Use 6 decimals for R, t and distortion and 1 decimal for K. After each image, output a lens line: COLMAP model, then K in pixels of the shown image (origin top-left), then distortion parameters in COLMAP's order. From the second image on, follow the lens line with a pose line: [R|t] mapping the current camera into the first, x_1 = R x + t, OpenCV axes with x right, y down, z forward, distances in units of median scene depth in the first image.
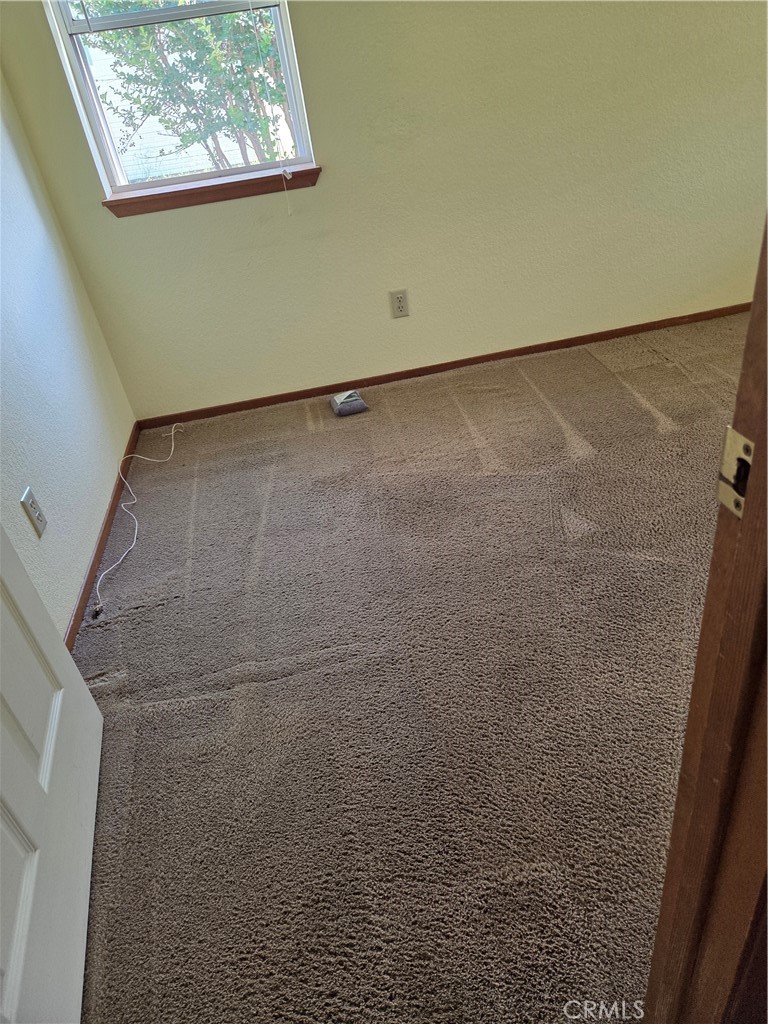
lens RADIAL K [[699.2, 0, 385.8], [0, 699.2, 507.1], [0, 0, 1]] dist [0.076346, -0.067668]
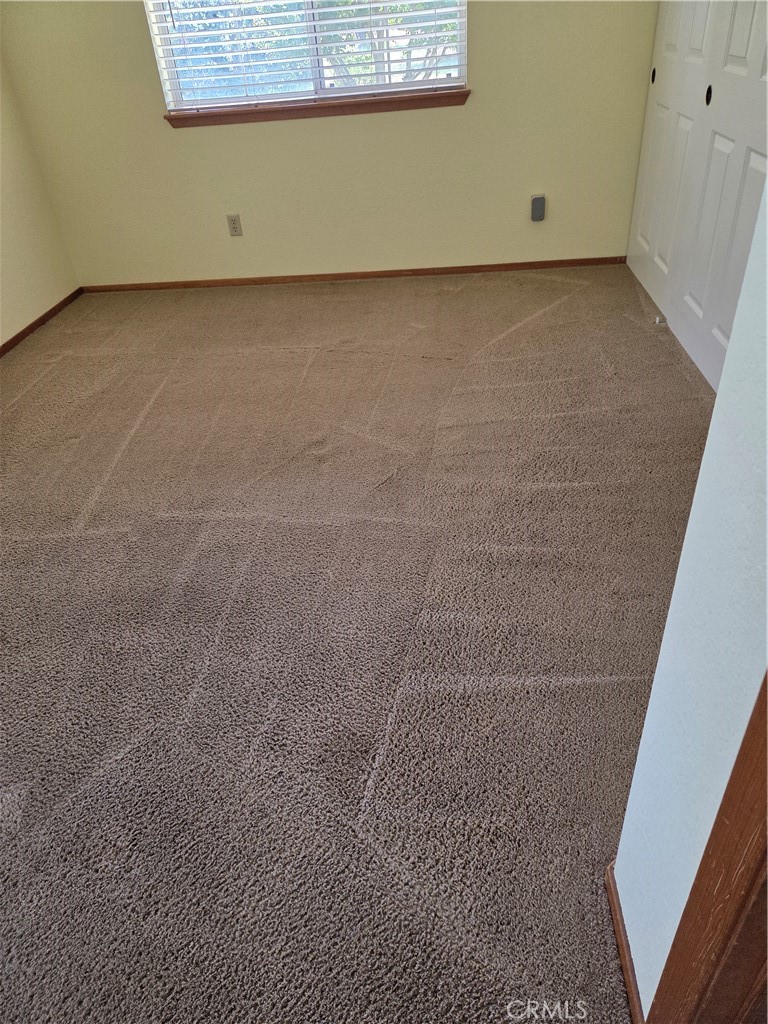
lens RADIAL K [[699.2, 0, 385.8], [0, 699.2, 507.1], [0, 0, 1]] dist [0.076346, -0.067668]
pose [[0.246375, -0.455988, 0.855204, -0.126907], [0.562118, 0.786055, 0.257179, -0.228108], [-0.789508, 0.417363, 0.449983, 0.371279]]
